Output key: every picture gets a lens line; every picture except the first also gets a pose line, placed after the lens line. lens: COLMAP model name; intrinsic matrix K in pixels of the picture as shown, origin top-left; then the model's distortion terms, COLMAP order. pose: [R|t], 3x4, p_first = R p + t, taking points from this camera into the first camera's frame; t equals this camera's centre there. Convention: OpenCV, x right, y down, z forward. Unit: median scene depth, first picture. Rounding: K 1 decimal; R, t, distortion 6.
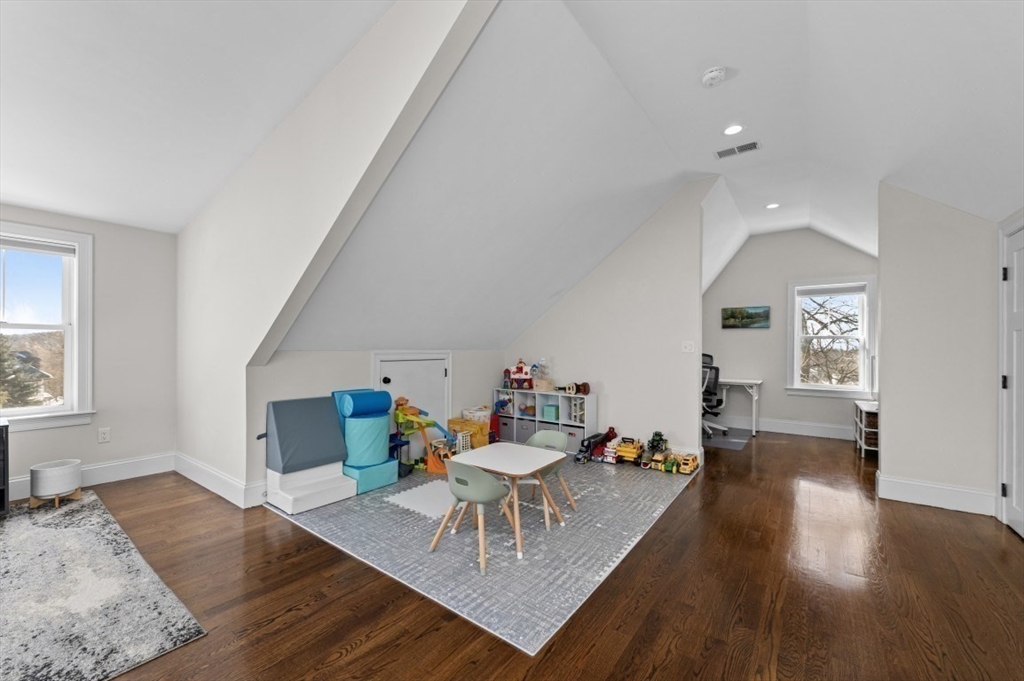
lens RADIAL K [[404.6, 0, 510.8], [0, 404.6, 346.1], [0, 0, 1]] dist [-0.002199, -0.000242]
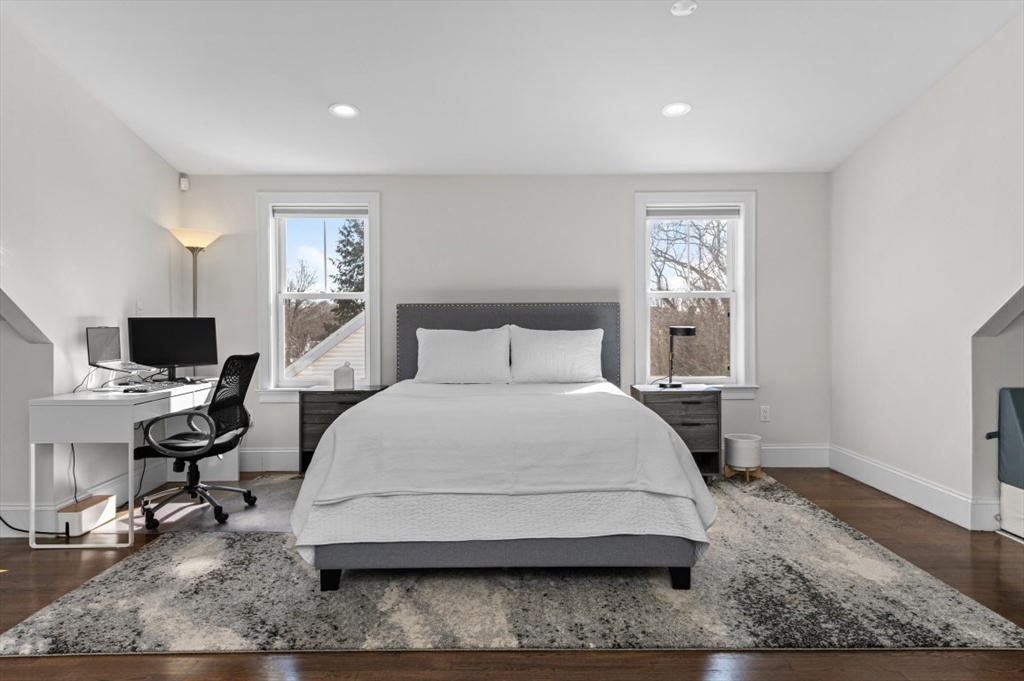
lens RADIAL K [[681.7, 0, 510.8], [0, 681.7, 335.2], [0, 0, 1]] dist [0.027238, 0.001379]
pose [[0.607482, 0.006322, -0.794309, -0.176368], [0.010495, 0.999817, 0.015985, 0.020007], [0.794264, -0.018047, 0.607304, -0.433837]]
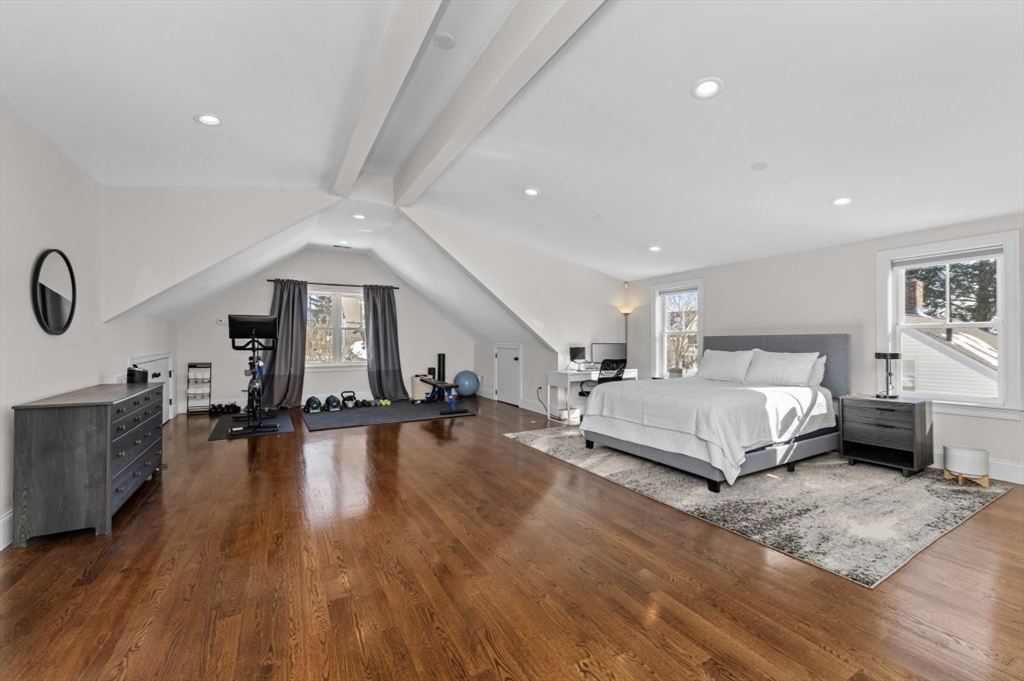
lens RADIAL K [[405.7, 0, 509.1], [0, 405.7, 345.2], [0, 0, 1]] dist [0.000581, 0.000120]
pose [[-0.400482, -0.001029, -0.916304, 0.426526], [-0.000048, 0.999999, -0.001102, 0.009417], [0.916305, -0.000398, -0.400482, 0.300619]]
